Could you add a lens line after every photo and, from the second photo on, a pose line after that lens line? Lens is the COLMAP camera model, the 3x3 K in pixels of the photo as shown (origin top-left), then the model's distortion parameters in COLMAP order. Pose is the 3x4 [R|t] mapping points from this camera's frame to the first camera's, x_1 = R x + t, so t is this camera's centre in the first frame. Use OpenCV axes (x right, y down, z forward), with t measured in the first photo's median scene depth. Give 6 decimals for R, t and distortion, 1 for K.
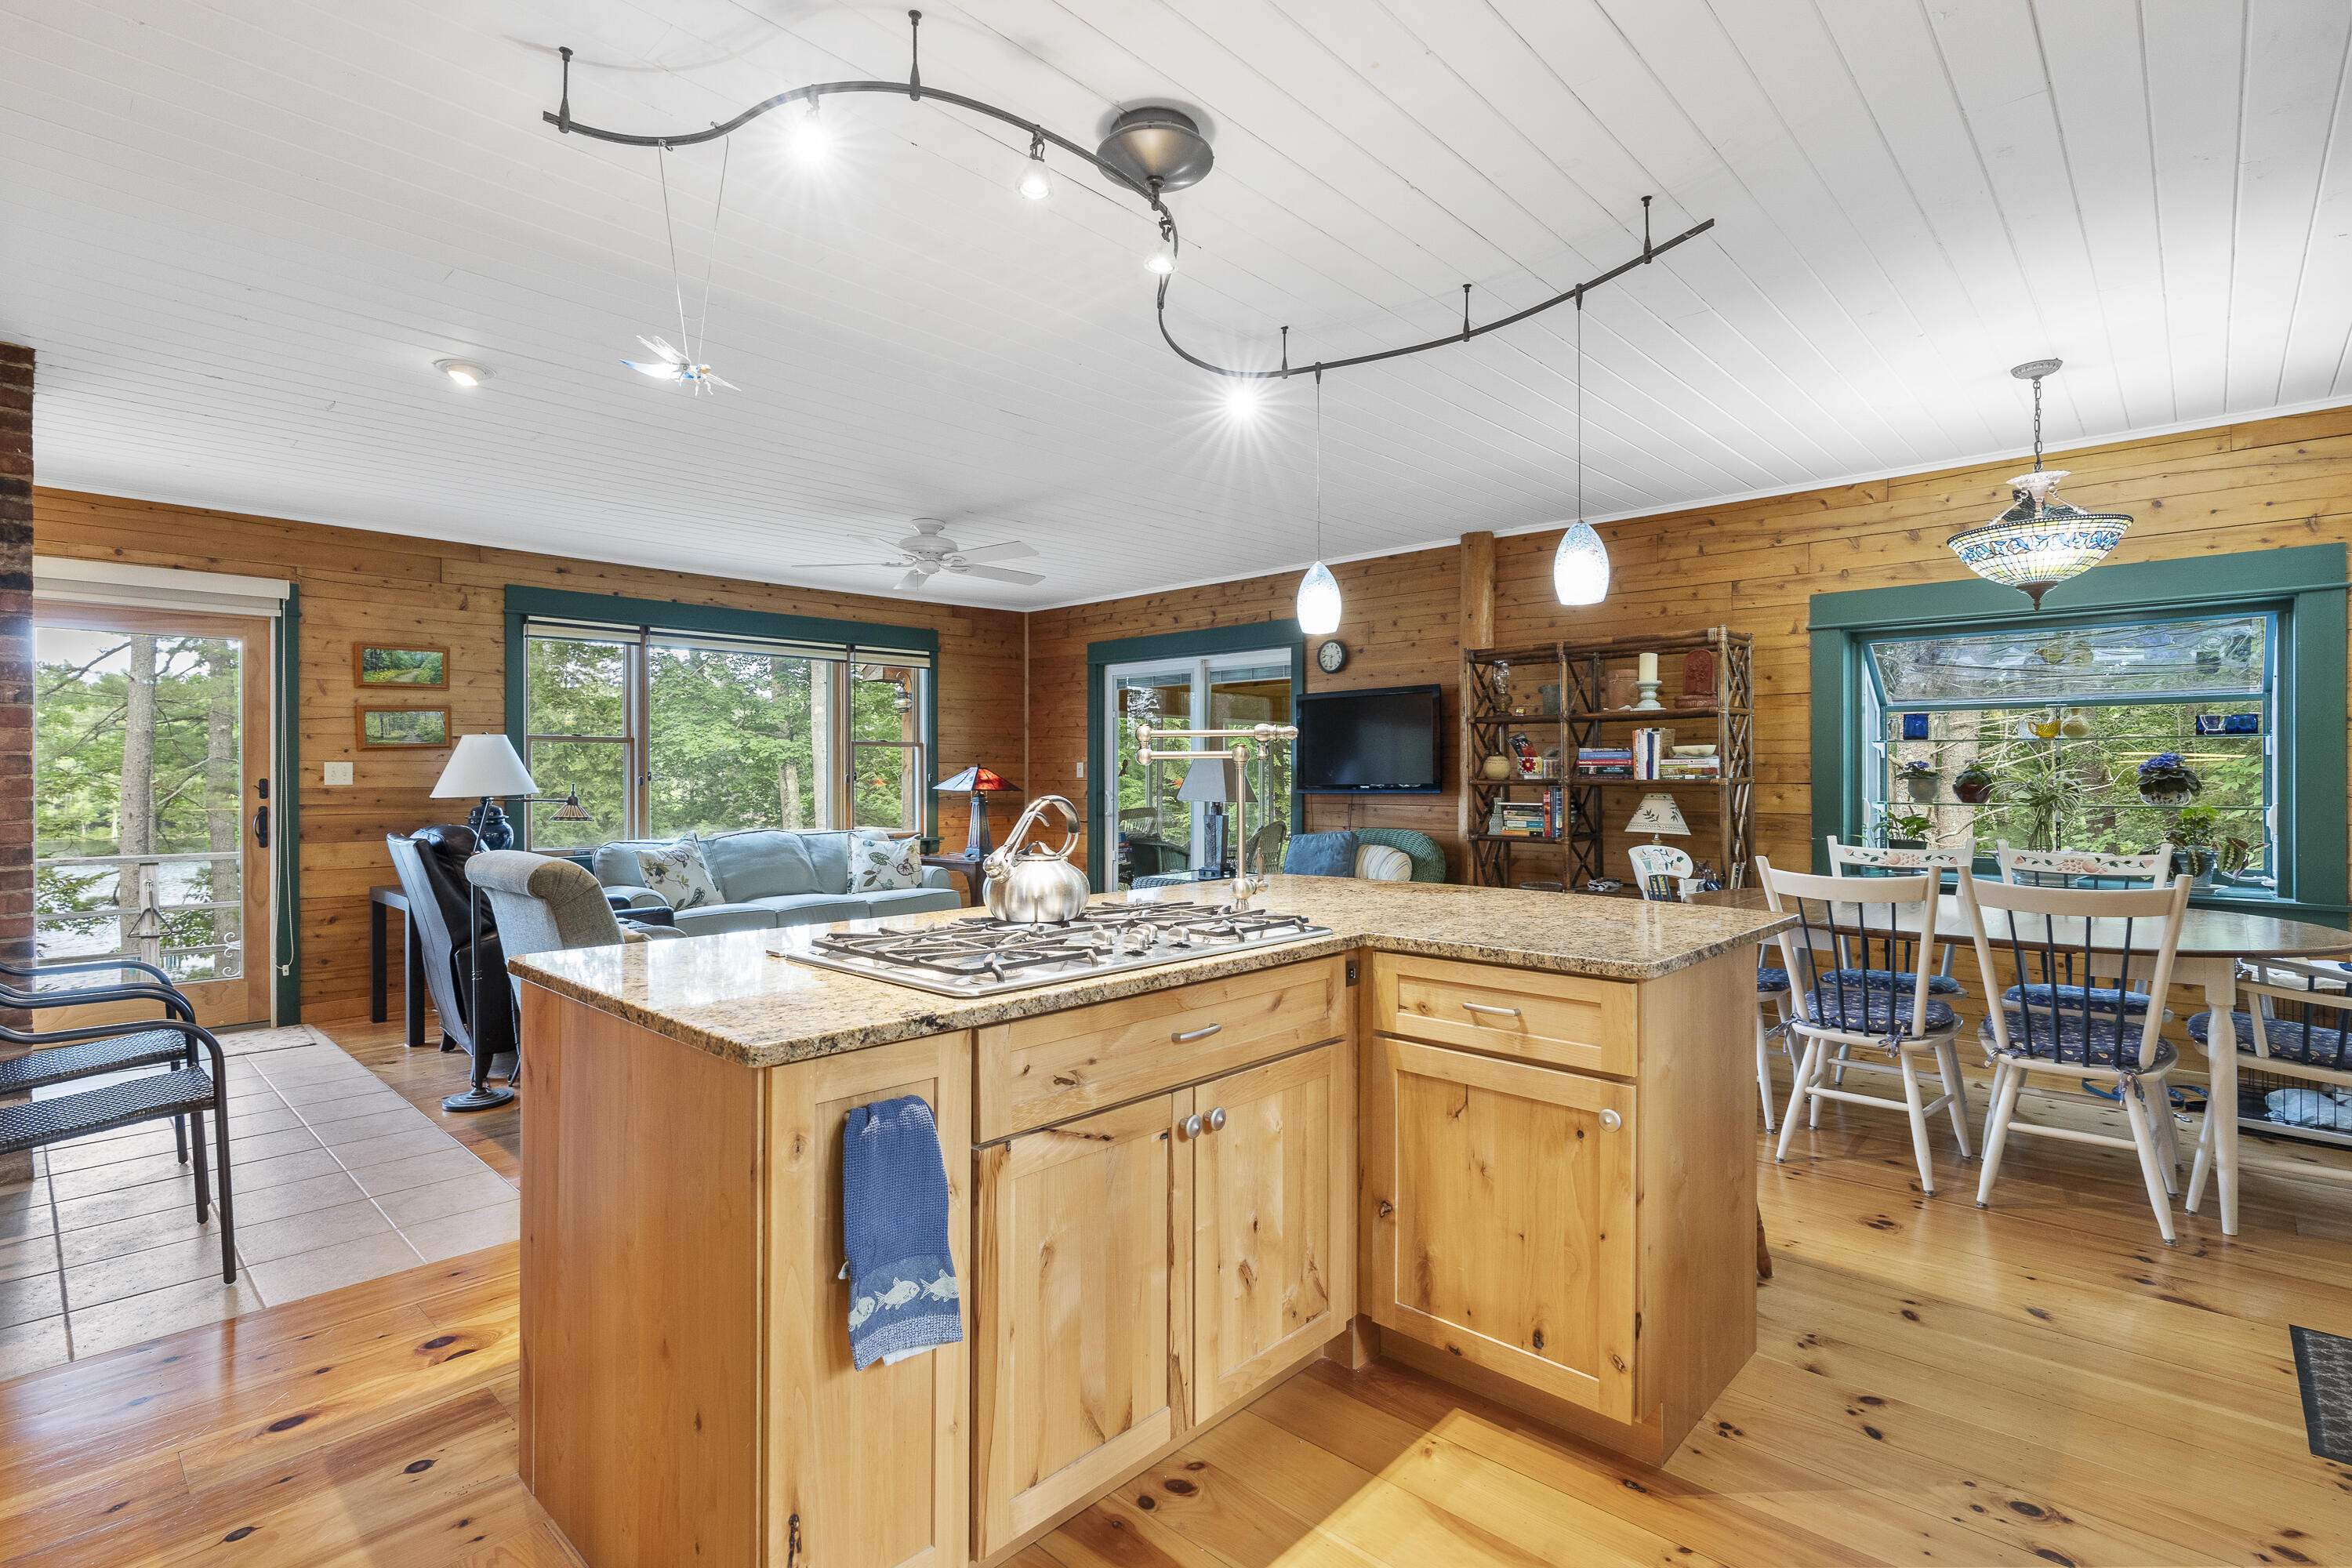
lens RADIAL K [[1110.8, 0, 1167.1], [0, 1110.8, 771.2], [0, 0, 1]] dist [-0.008006, 0.003161]
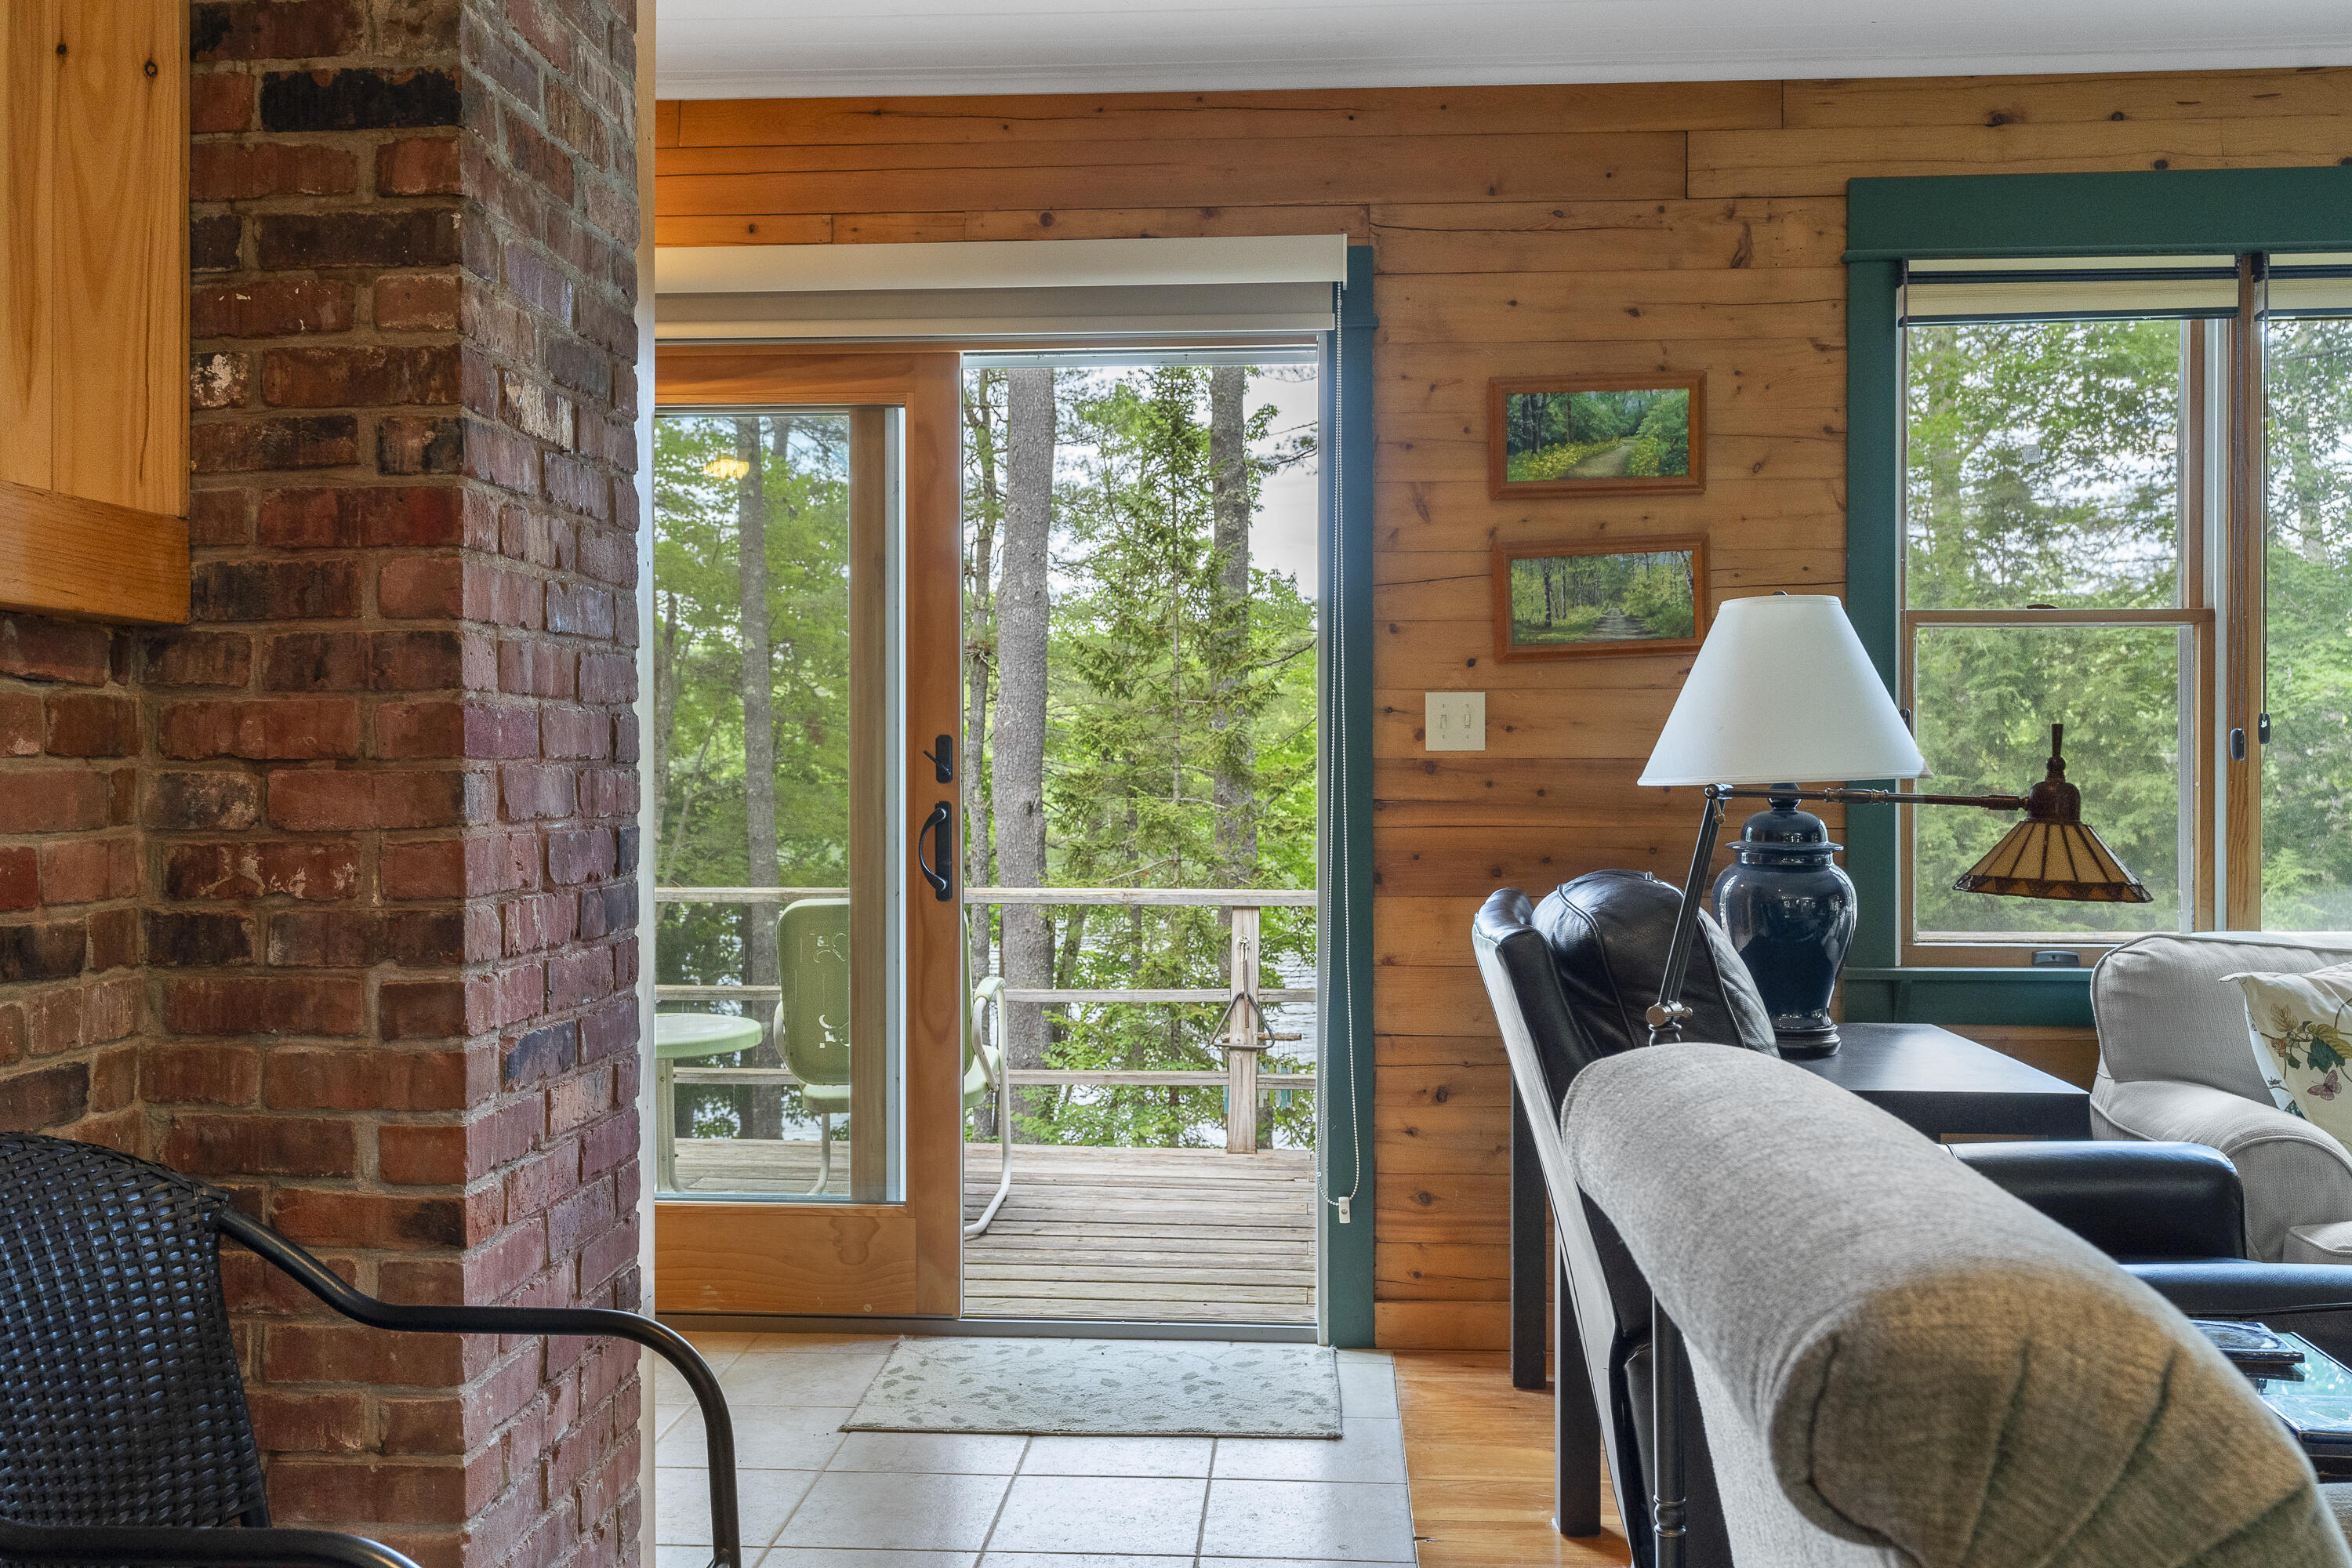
lens RADIAL K [[2007.1, 0, 1174.2], [0, 2007.1, 776.3], [0, 0, 1]] dist [0.006944, -0.010093]
pose [[0.632164, 0.008246, -0.774791, -0.239372], [0.001162, 0.999932, 0.011591, 0.012029], [0.774834, -0.008227, 0.632112, 0.433970]]
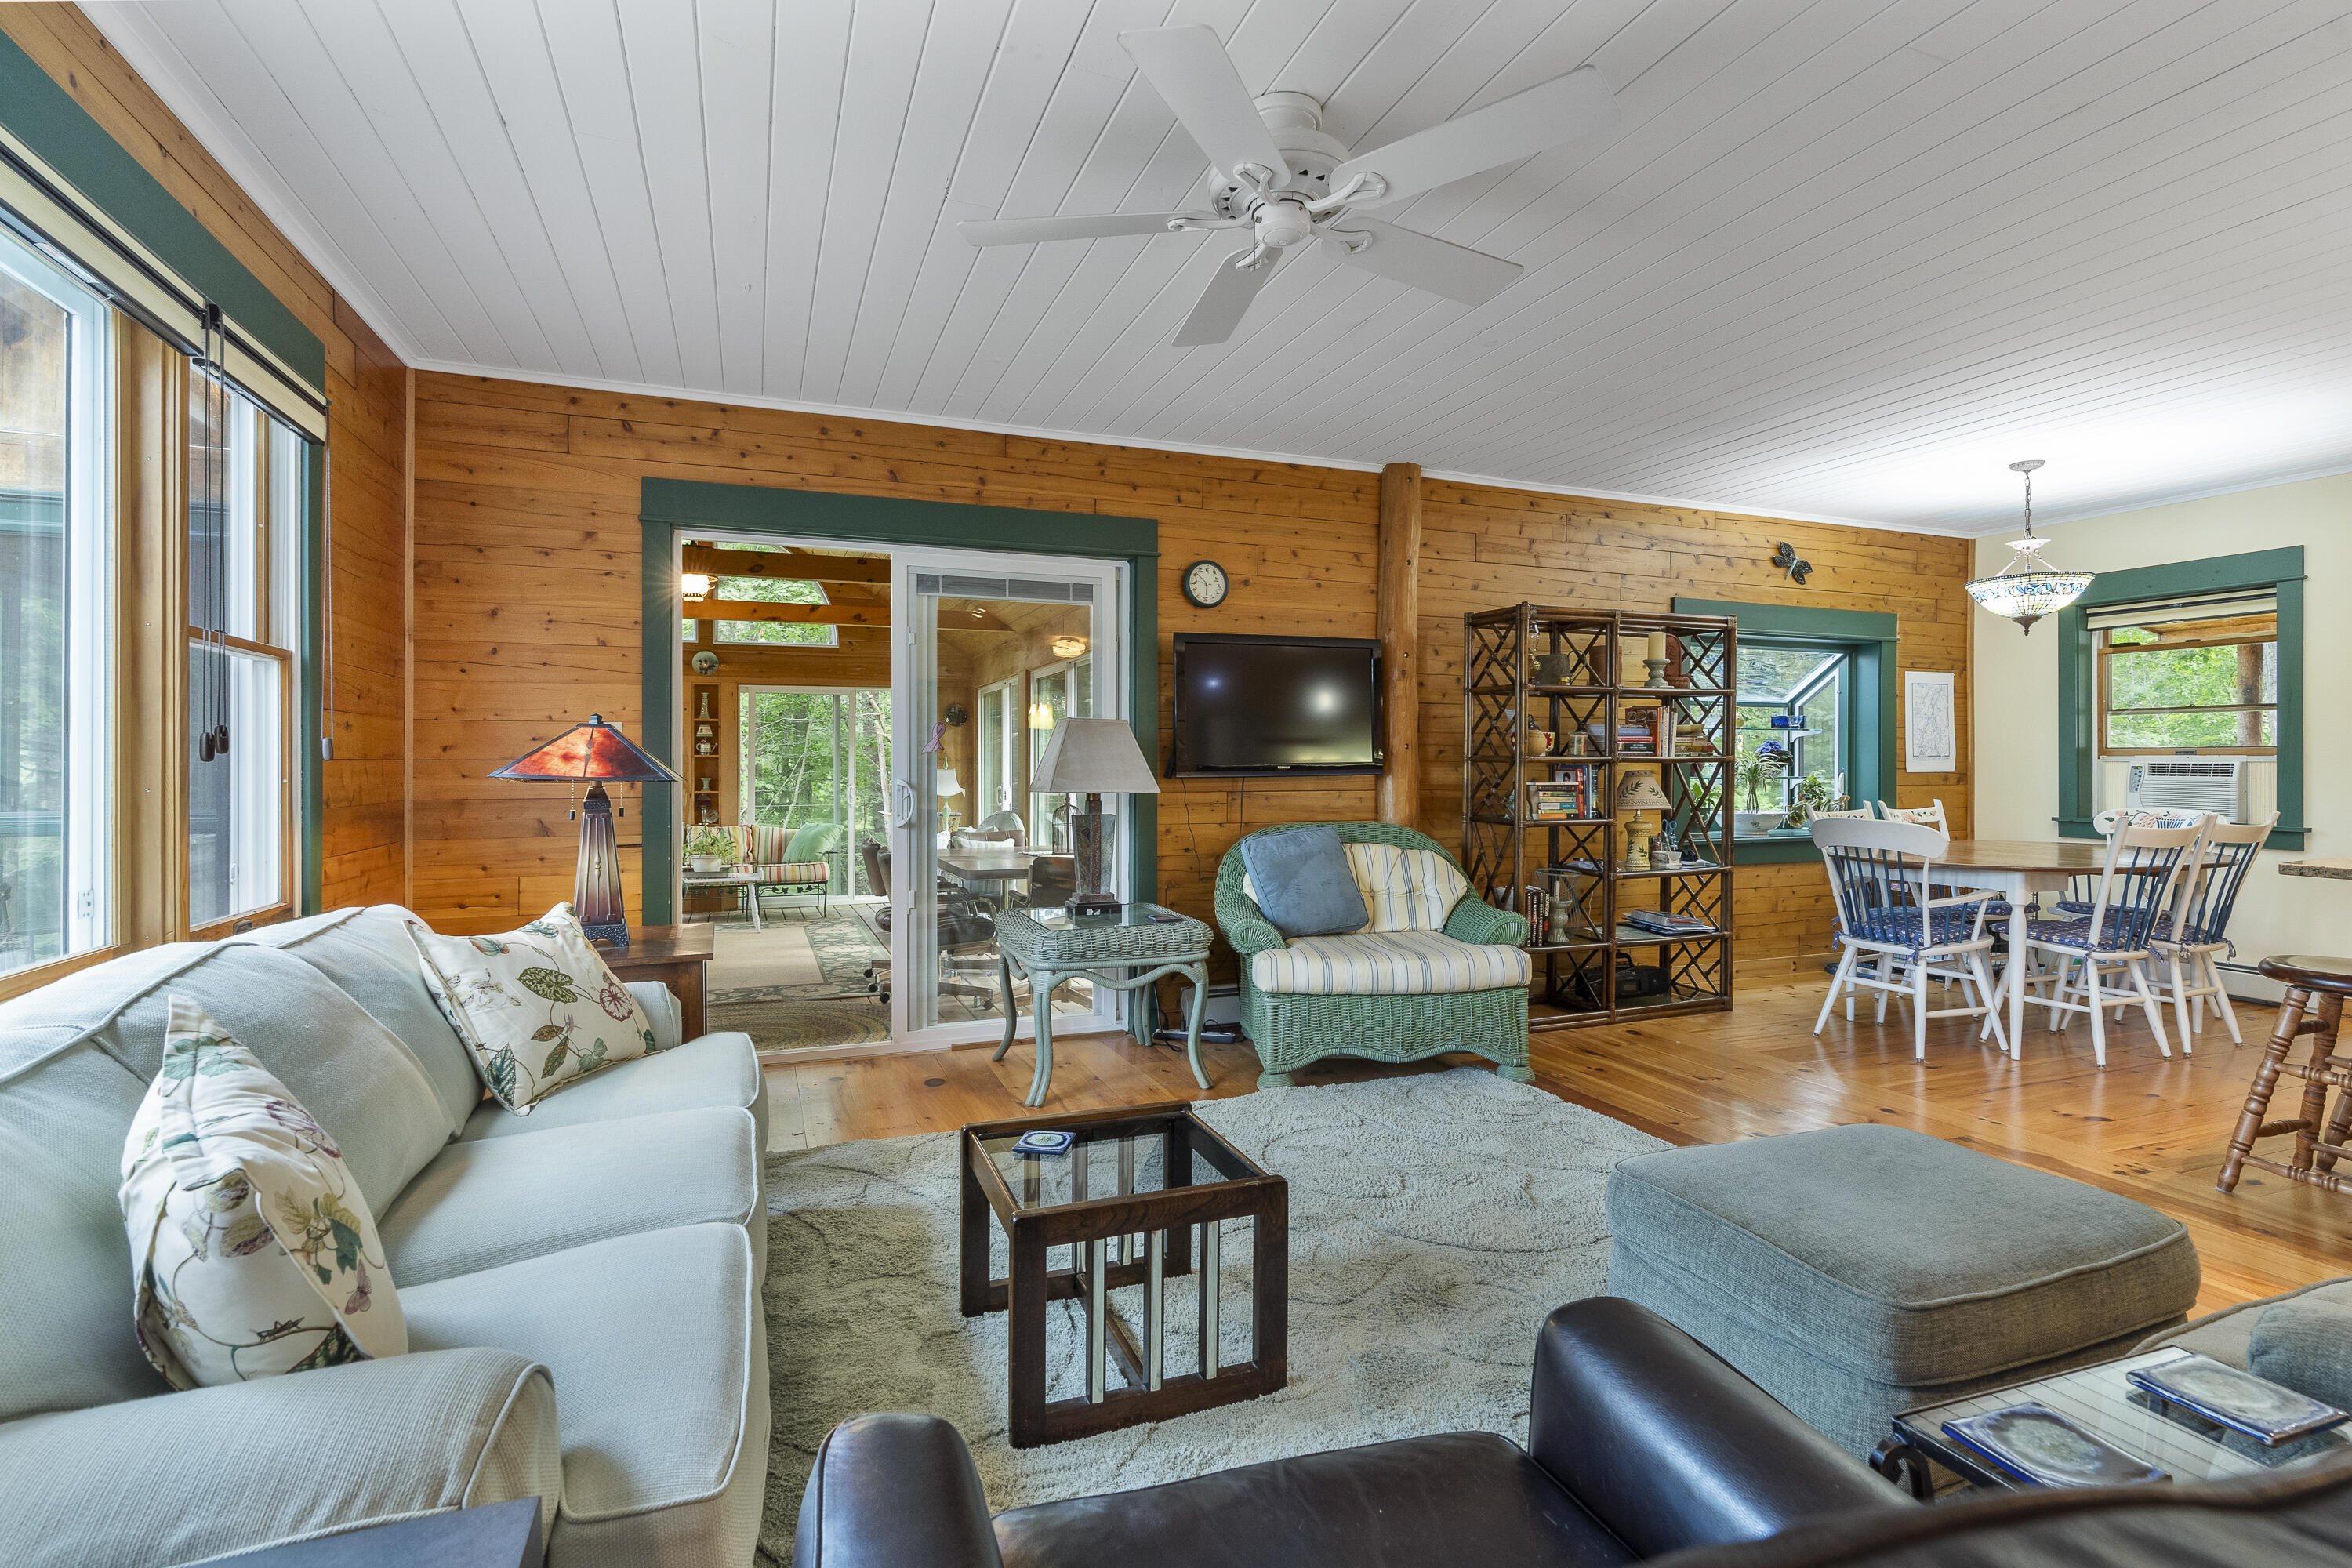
lens RADIAL K [[1110.8, 0, 1174.7], [0, 1110.8, 766.2], [0, 0, 1]] dist [-0.008006, 0.003161]
pose [[0.431043, 0.000274, 0.902331, -0.553872], [-0.003056, 0.999995, 0.001156, 0.013317], [-0.902326, -0.003256, 0.431041, 0.790637]]
